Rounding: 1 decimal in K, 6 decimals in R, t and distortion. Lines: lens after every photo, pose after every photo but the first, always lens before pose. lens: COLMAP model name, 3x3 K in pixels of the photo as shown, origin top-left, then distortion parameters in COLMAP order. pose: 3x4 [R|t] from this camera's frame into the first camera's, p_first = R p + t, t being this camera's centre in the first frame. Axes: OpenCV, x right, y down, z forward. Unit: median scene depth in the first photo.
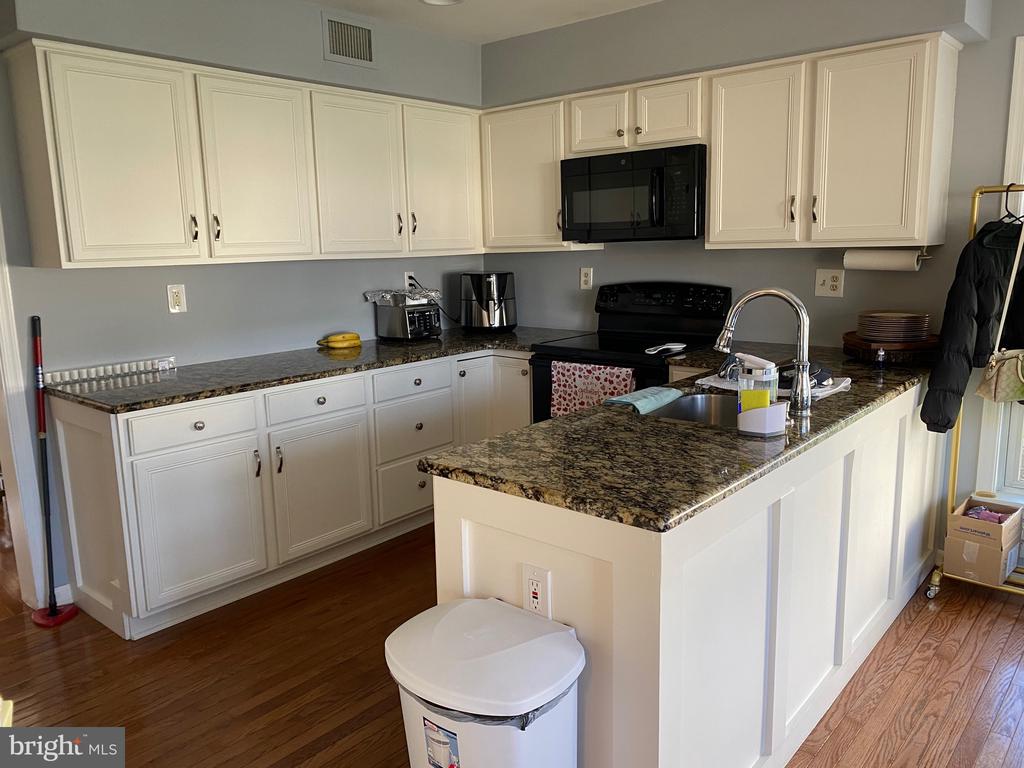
lens RADIAL K [[774.0, 0, 512.0], [0, 774.0, 384.0], [0, 0, 1]] dist [0.100722, -0.149513]
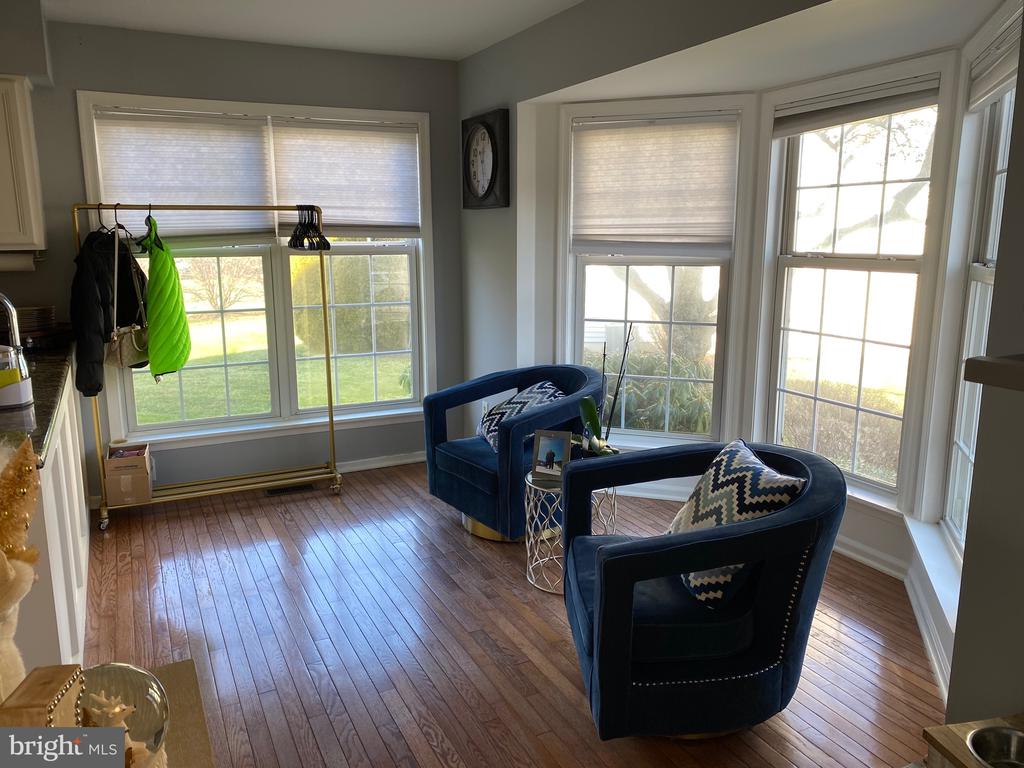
lens RADIAL K [[774.0, 0, 512.0], [0, 774.0, 384.0], [0, 0, 1]] dist [0.100722, -0.149513]
pose [[0.392411, -0.157589, 0.906190, -0.331858], [0.159778, 0.981914, 0.101568, 0.021199], [-0.905806, 0.104933, 0.410493, -0.138610]]
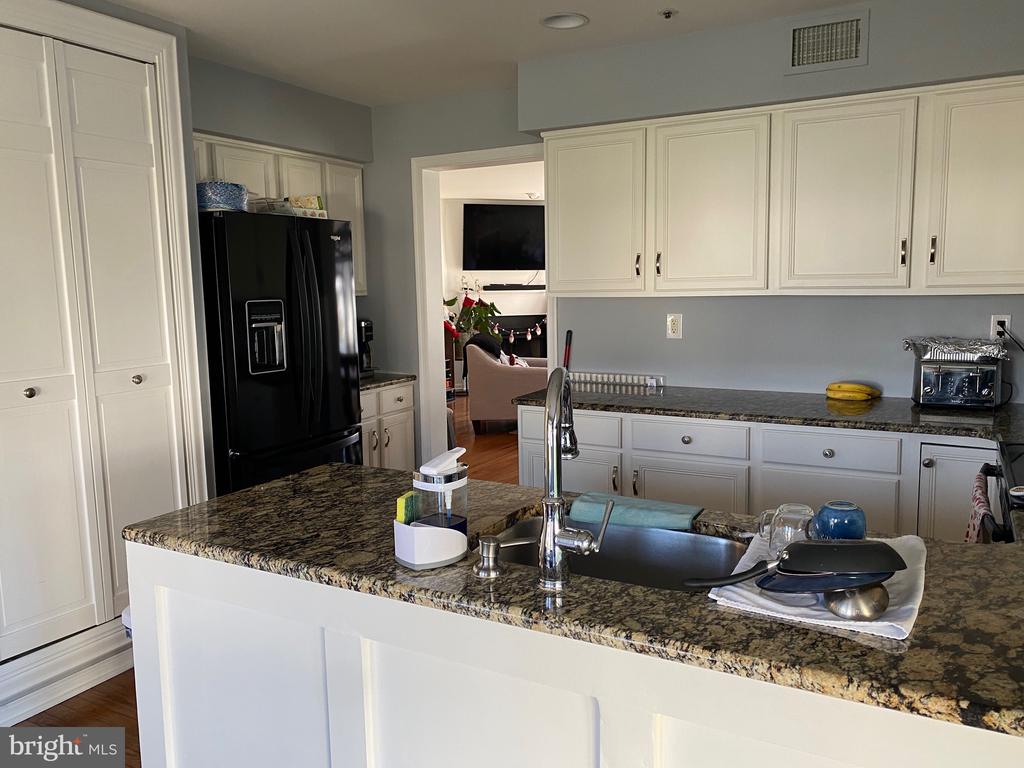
lens RADIAL K [[774.0, 0, 512.0], [0, 774.0, 384.0], [0, 0, 1]] dist [0.100722, -0.149513]
pose [[0.202808, 0.150143, -0.967639, 0.662376], [-0.165357, 0.979235, 0.117285, -0.129263], [0.965156, 0.136220, 0.223424, 0.581583]]
